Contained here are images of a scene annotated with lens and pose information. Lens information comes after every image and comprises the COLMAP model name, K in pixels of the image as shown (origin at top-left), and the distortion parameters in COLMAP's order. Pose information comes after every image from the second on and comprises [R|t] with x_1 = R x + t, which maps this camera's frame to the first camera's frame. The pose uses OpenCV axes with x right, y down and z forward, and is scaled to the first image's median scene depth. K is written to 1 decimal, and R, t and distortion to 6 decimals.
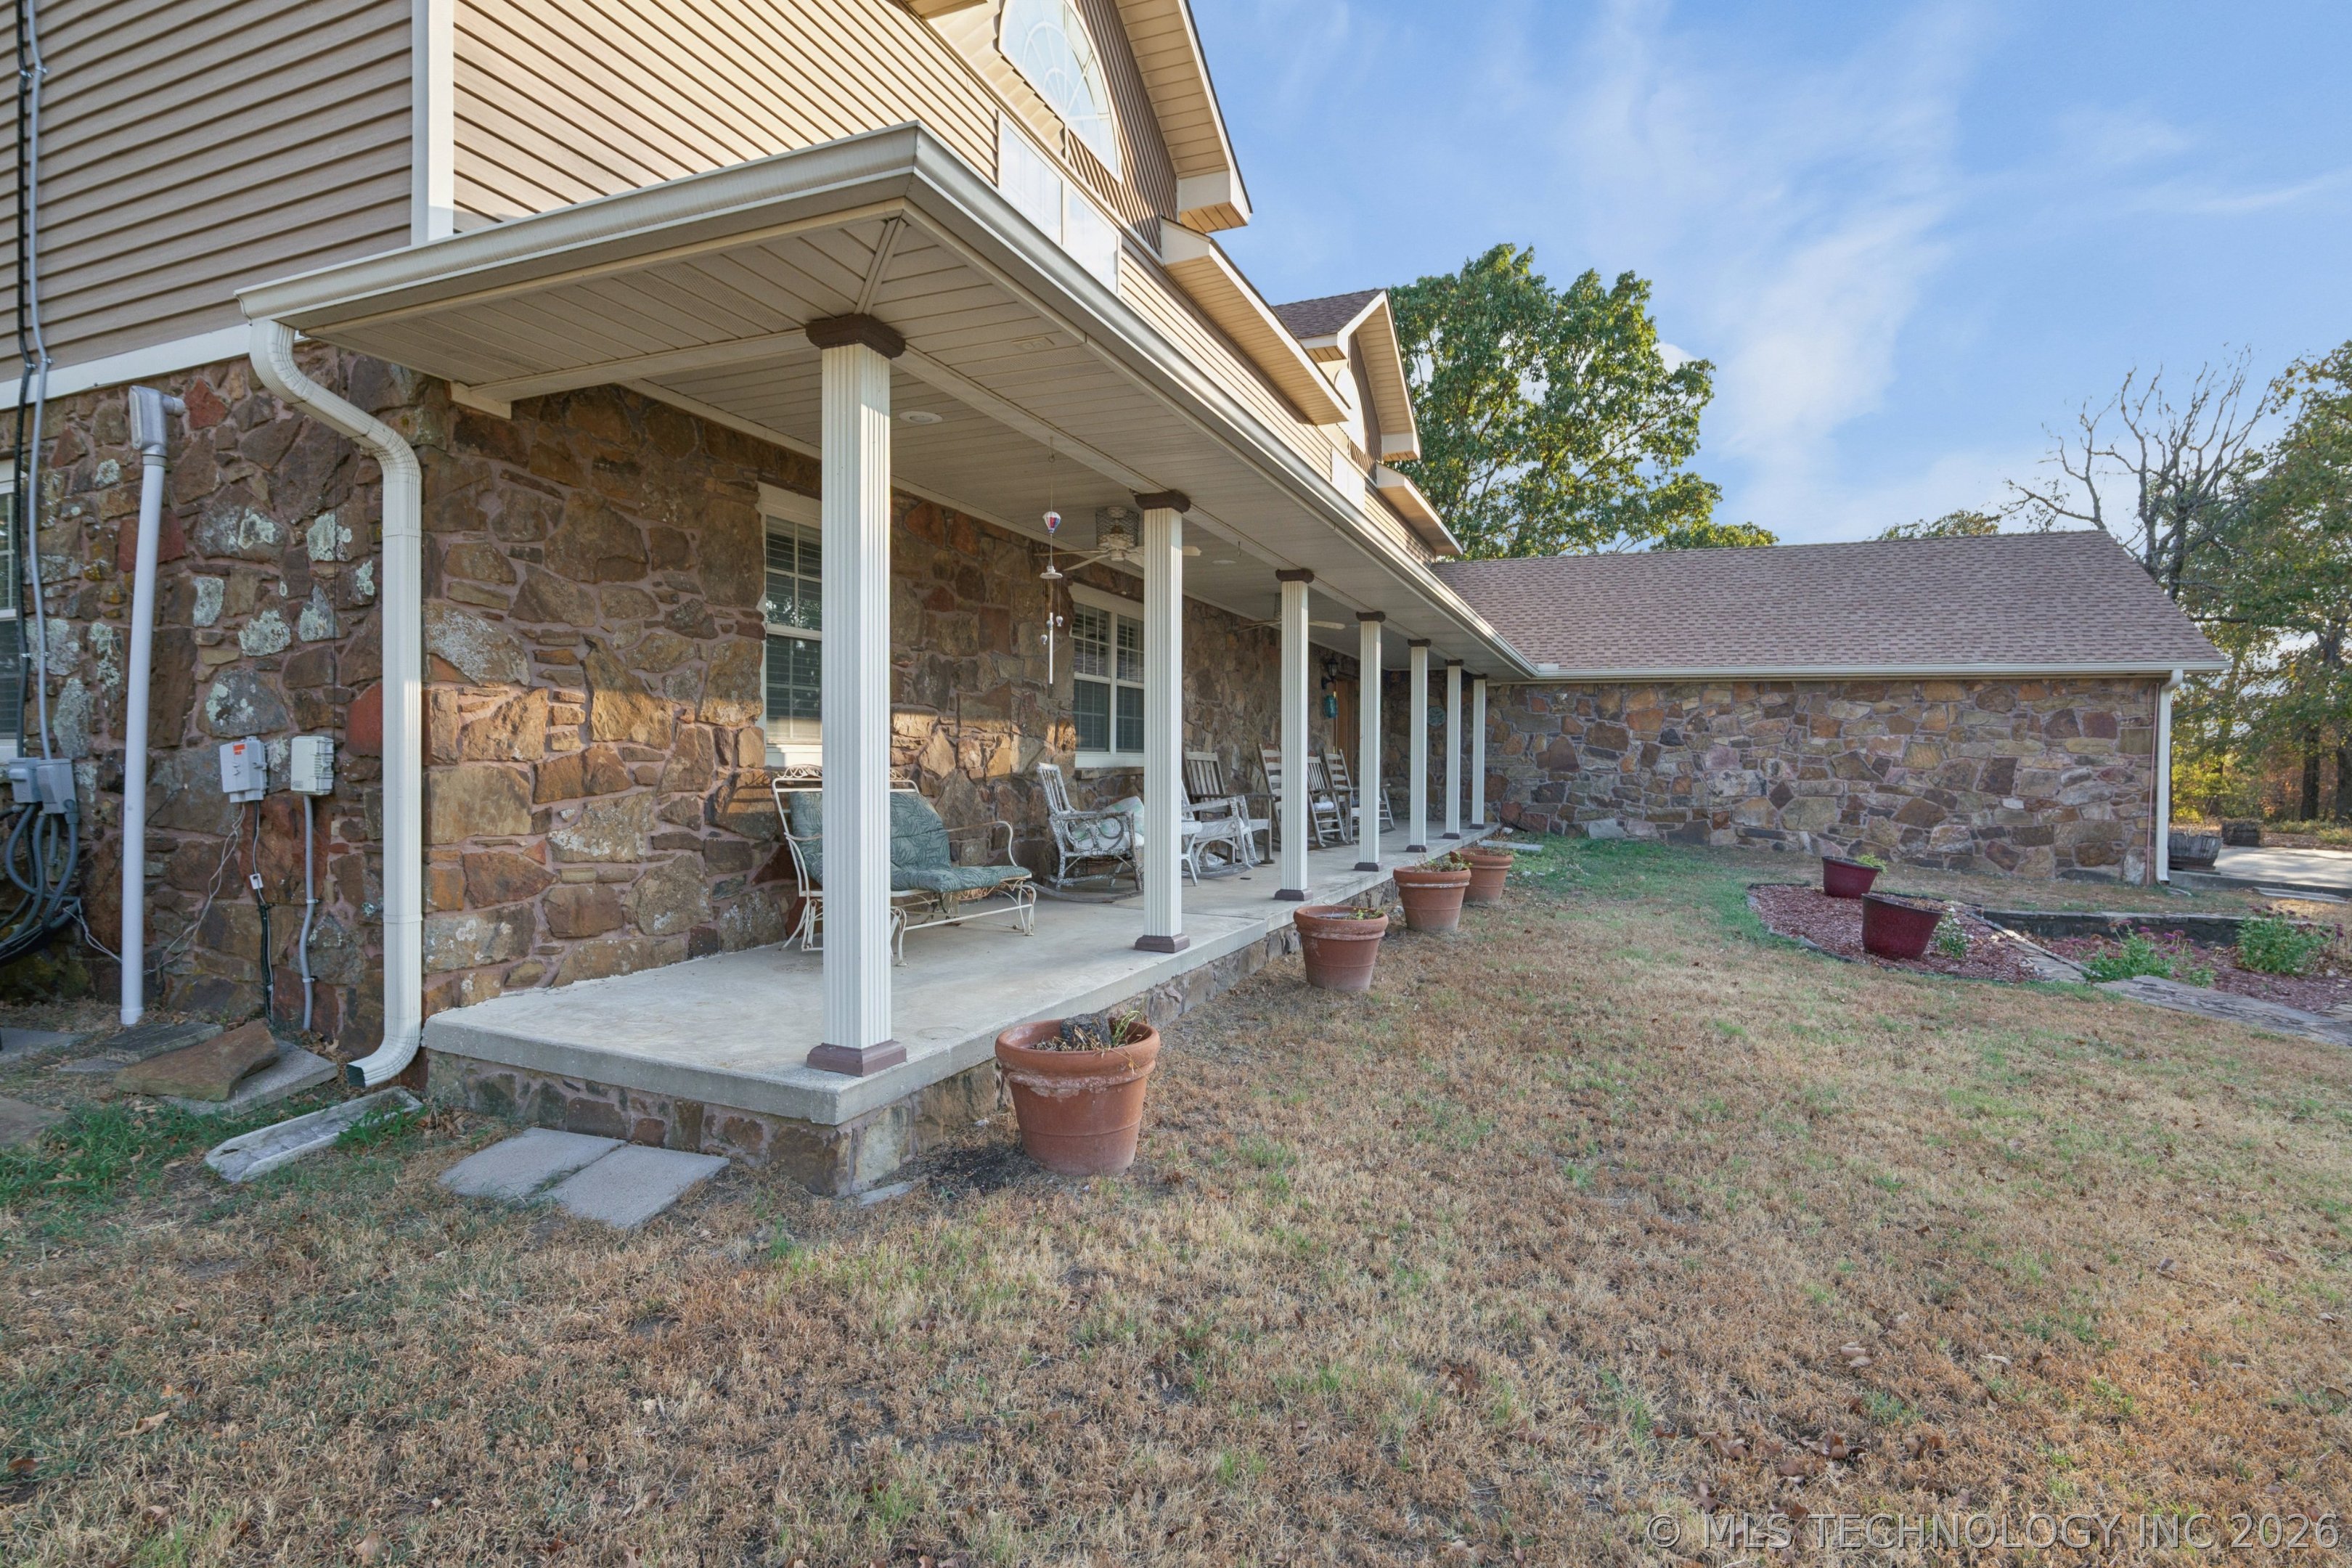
lens RADIAL K [[1108.7, 0, 1175.0], [0, 1108.7, 763.9], [0, 0, 1]] dist [0.001637, -0.000362]
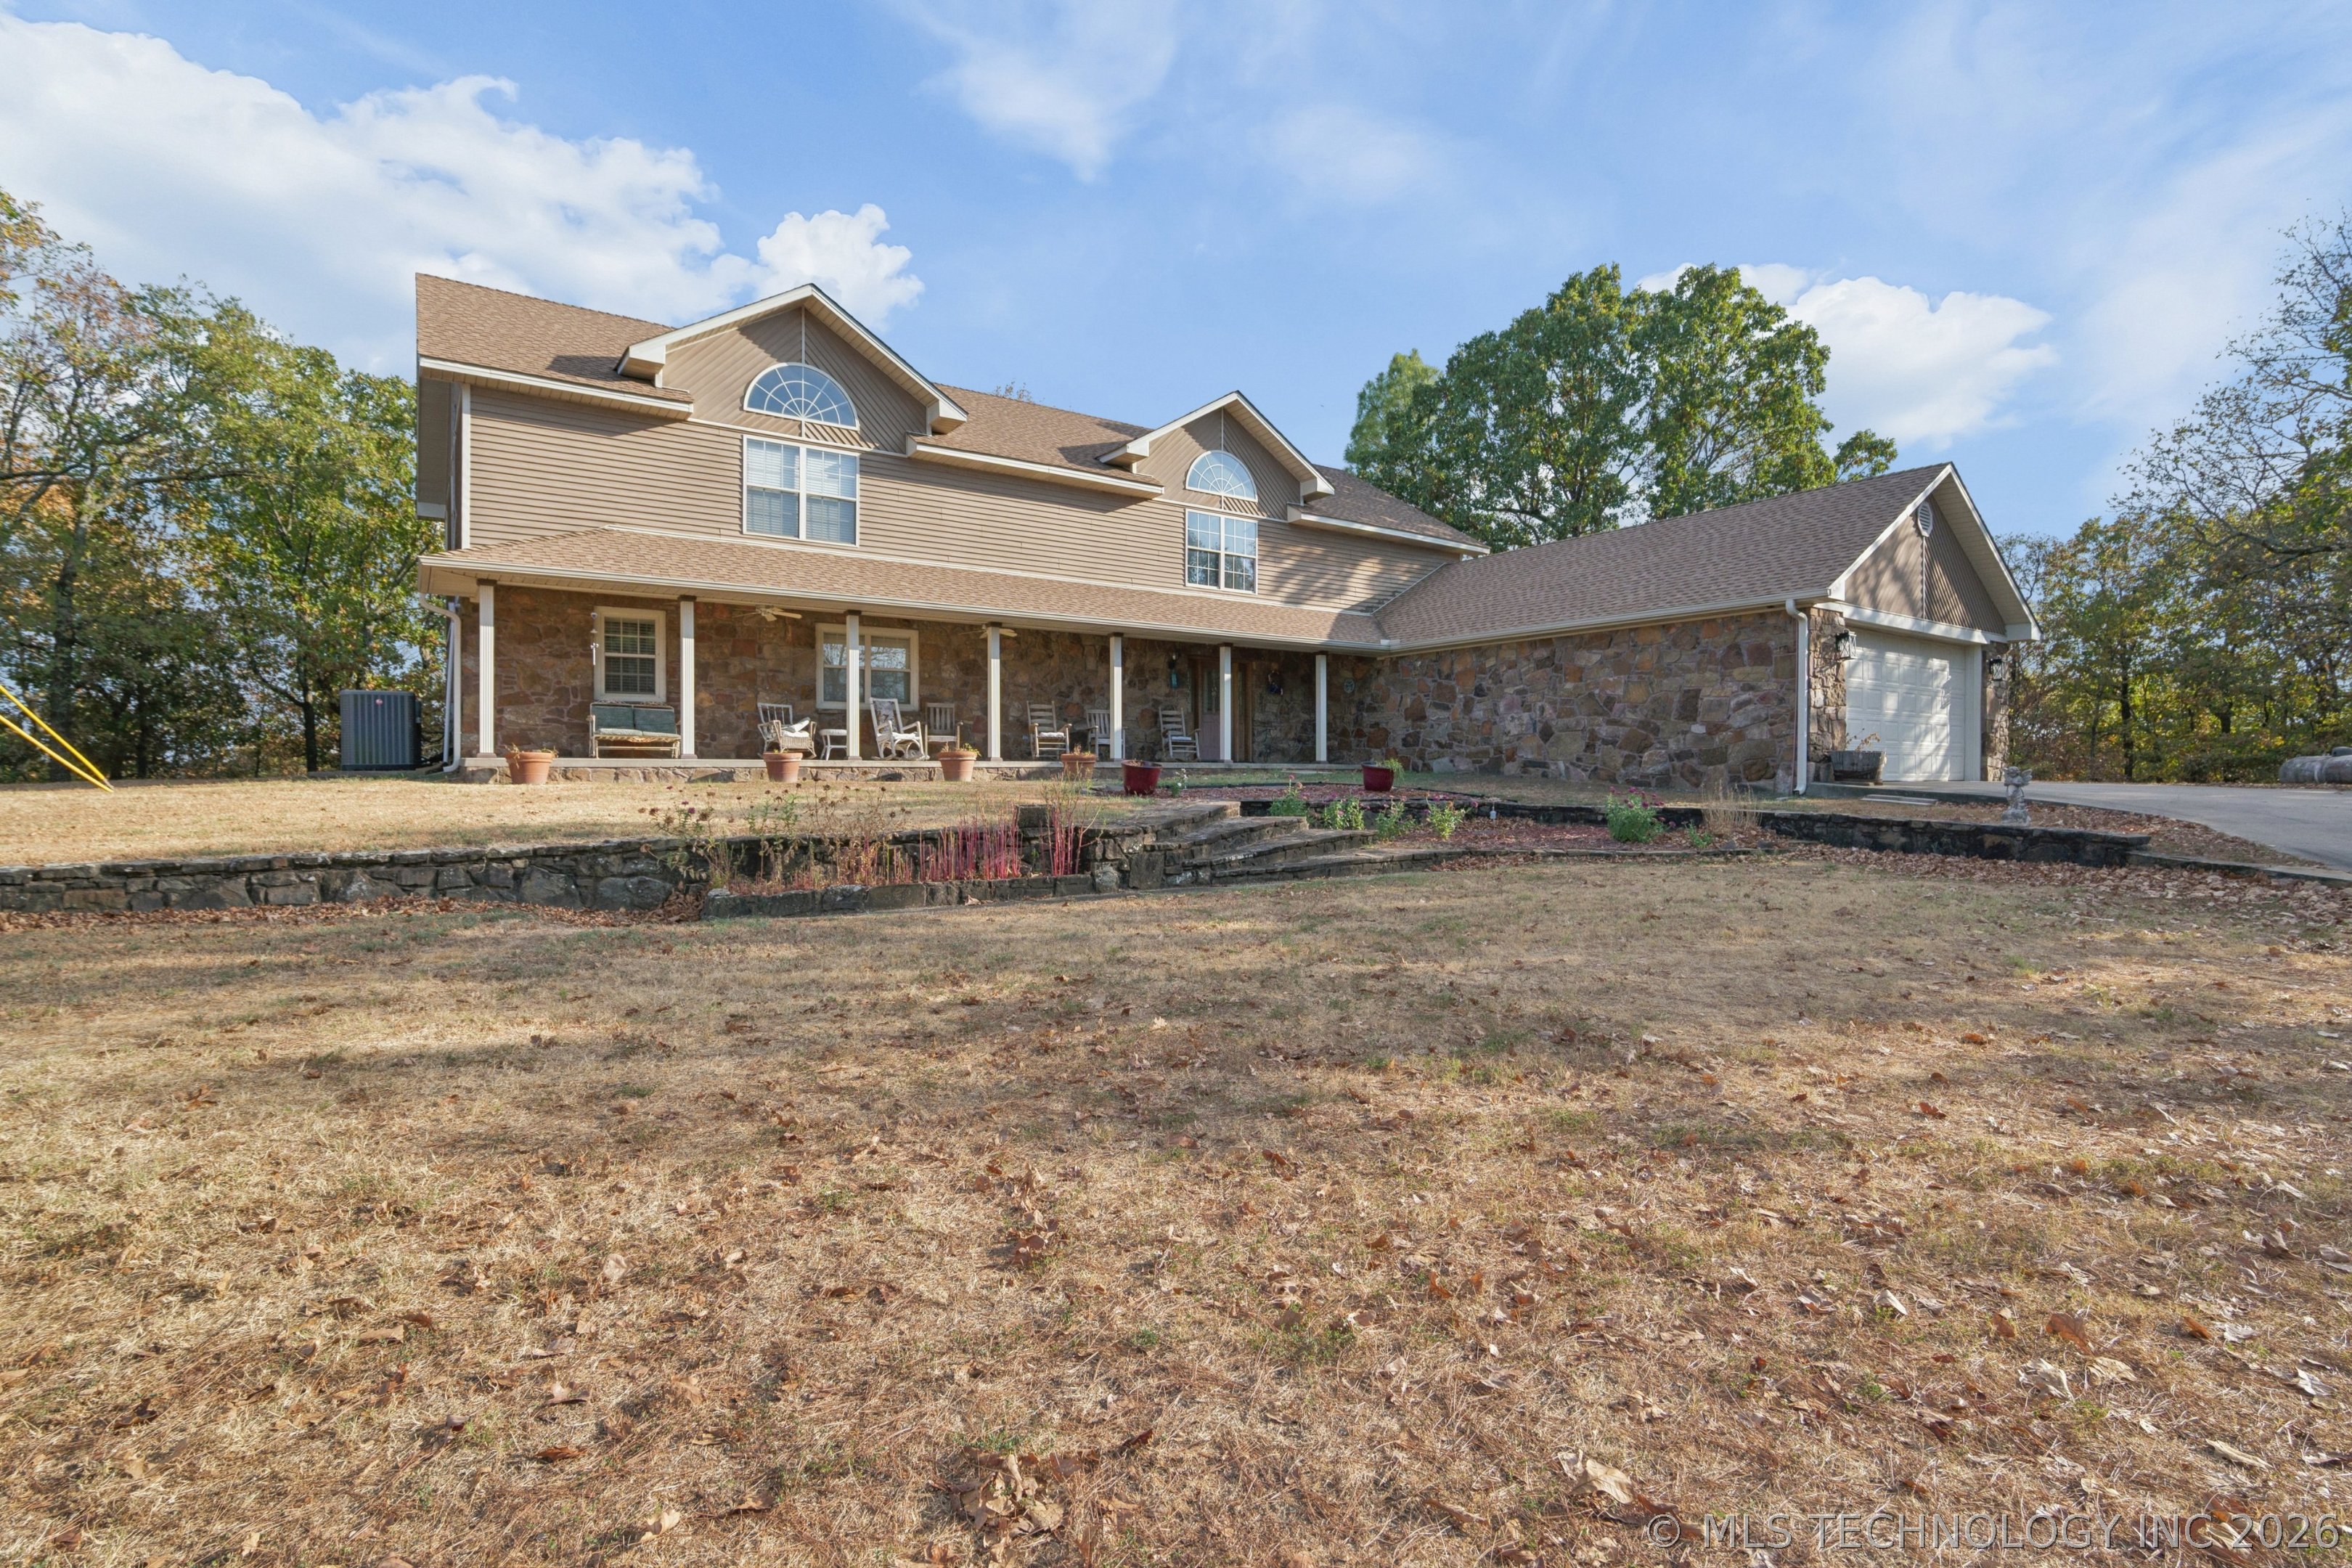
lens RADIAL K [[1108.7, 0, 1185.2], [0, 1108.7, 767.4], [0, 0, 1]] dist [0.001637, -0.000362]
pose [[0.839408, -0.017485, -0.543220, 0.917855], [0.006620, 0.999737, -0.021949, 0.095687], [0.543461, 0.014827, 0.839303, -0.242324]]
